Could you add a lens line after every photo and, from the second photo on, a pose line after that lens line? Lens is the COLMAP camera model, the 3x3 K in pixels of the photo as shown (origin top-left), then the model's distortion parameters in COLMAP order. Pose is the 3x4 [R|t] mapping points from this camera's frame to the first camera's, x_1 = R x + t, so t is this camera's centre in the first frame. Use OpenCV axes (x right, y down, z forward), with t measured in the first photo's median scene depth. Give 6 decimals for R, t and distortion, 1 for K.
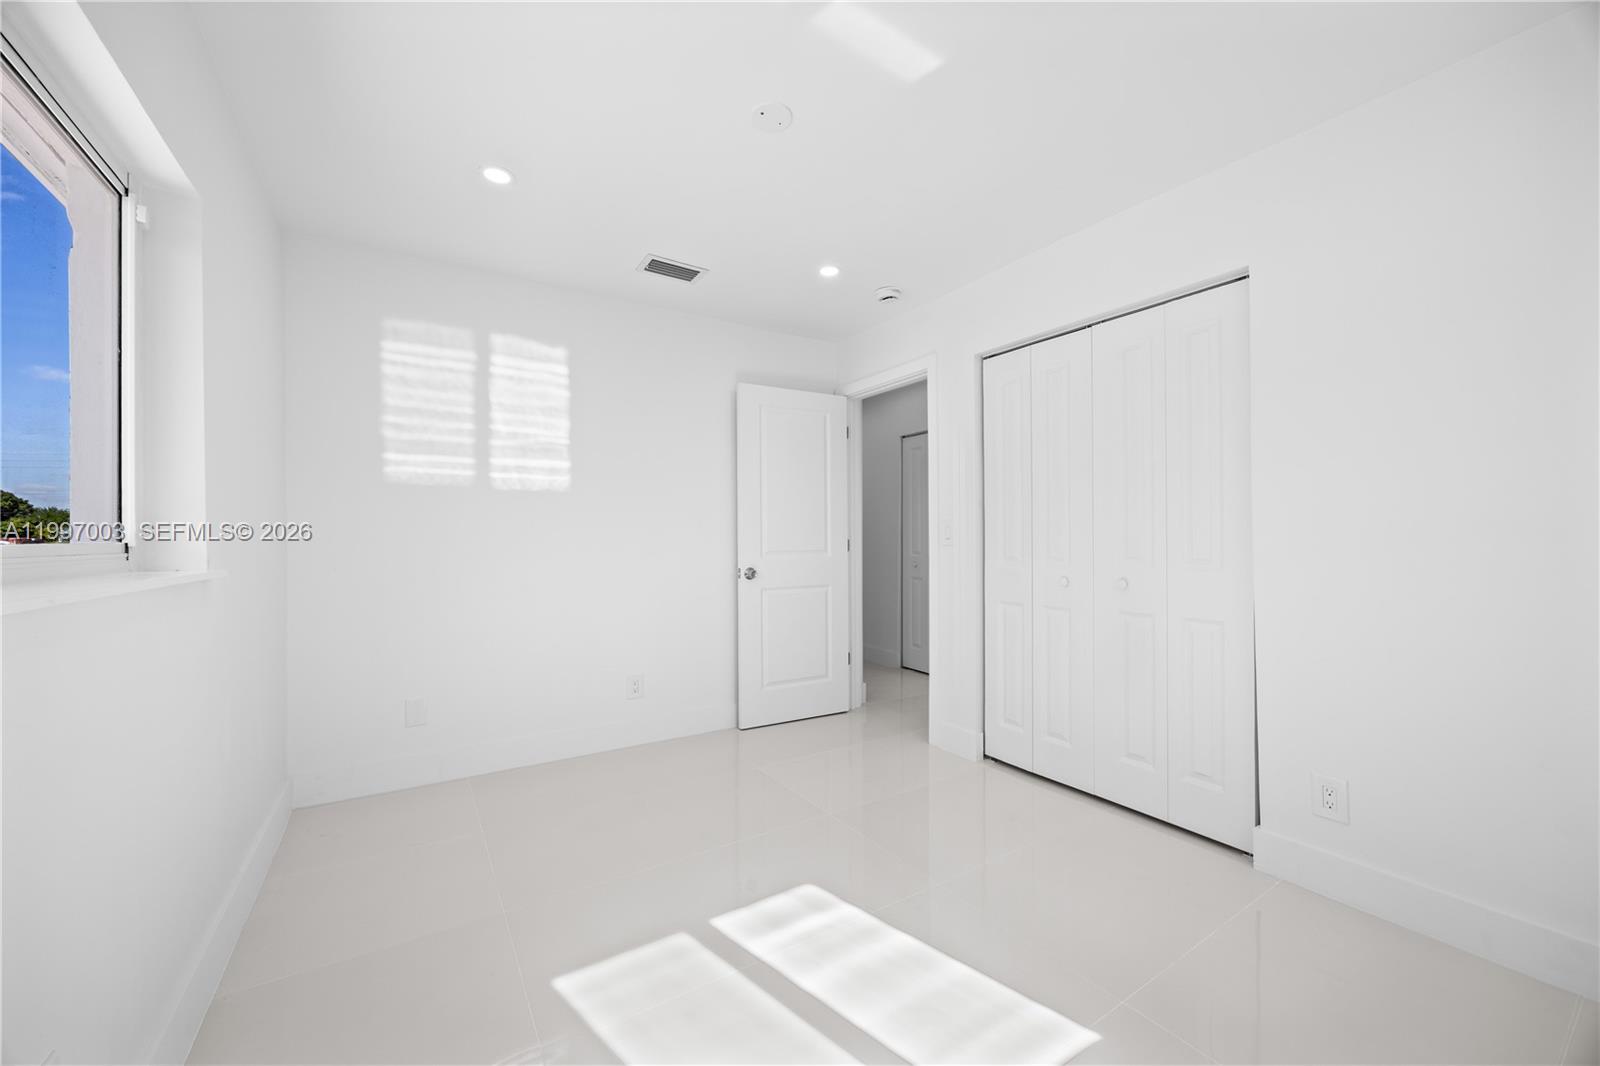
lens RADIAL K [[612.8, 0, 795.8], [0, 612.8, 539.8], [0, 0, 1]] dist [-0.005343, -0.000147]
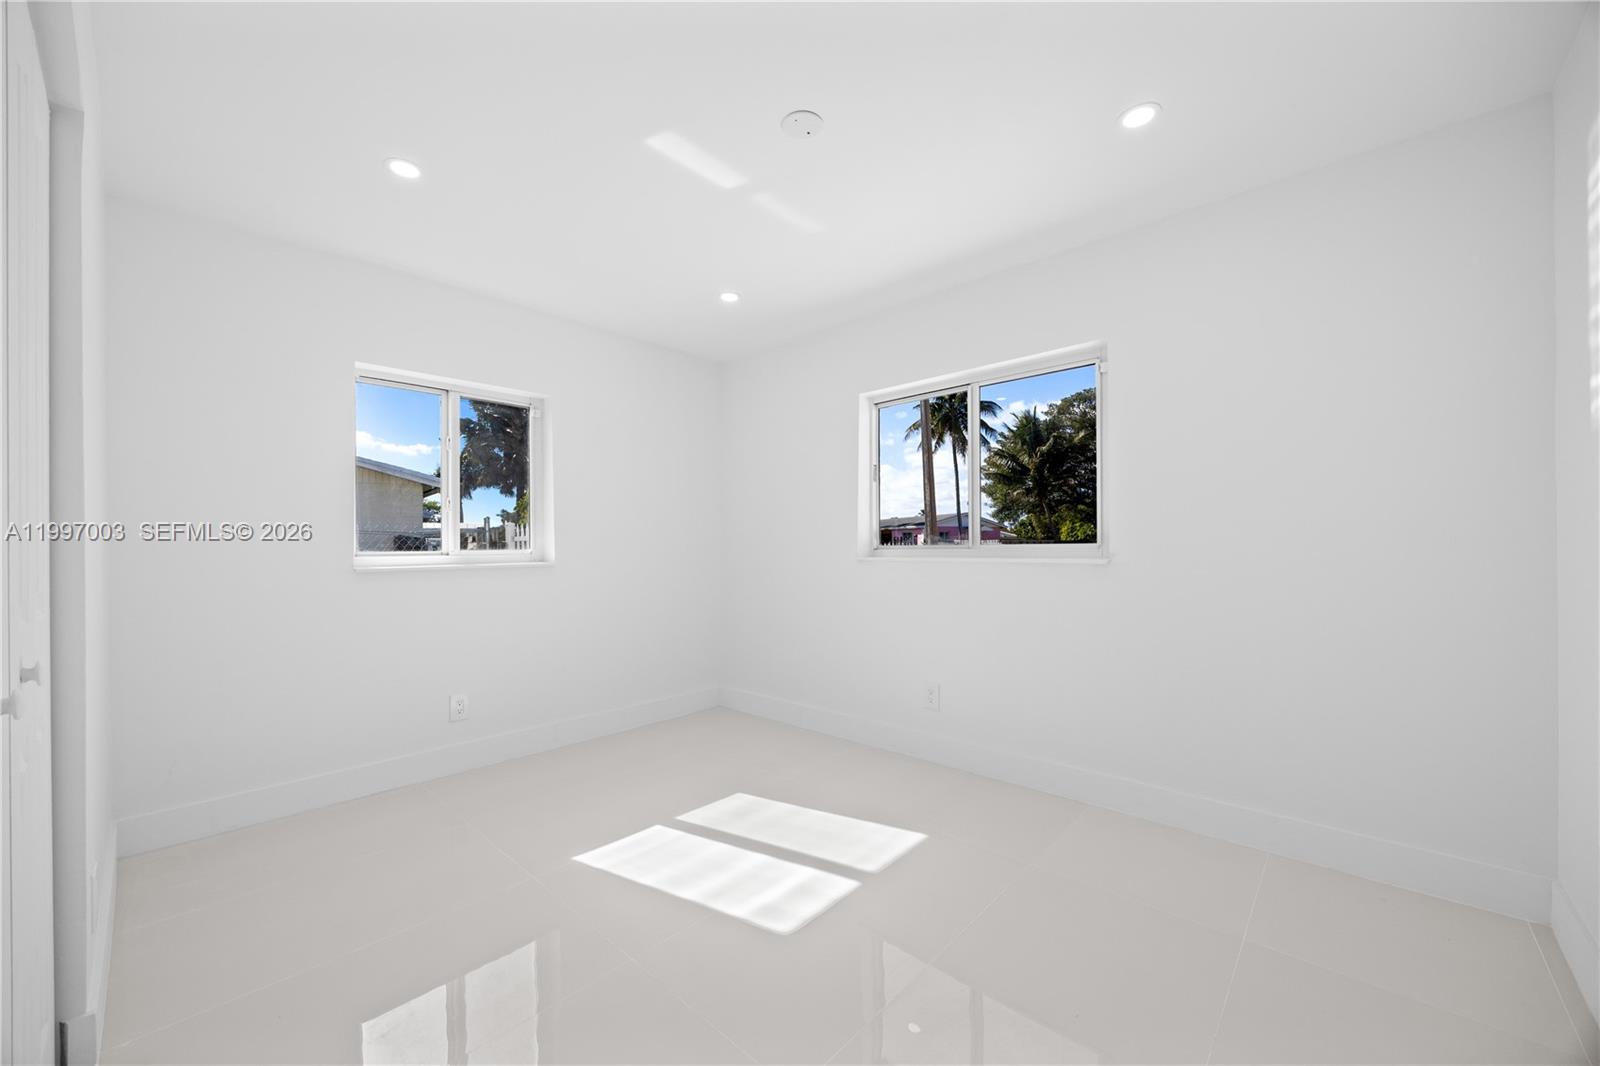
lens RADIAL K [[599.6, 0, 801.8], [0, 599.6, 534.4], [0, 0, 1]] dist [-0.000595, 0.000078]
pose [[-0.964020, 0.014097, -0.265456, 0.255450], [0.015441, 0.999876, -0.002976, -0.012644], [0.265381, -0.006968, -0.964118, 2.132030]]
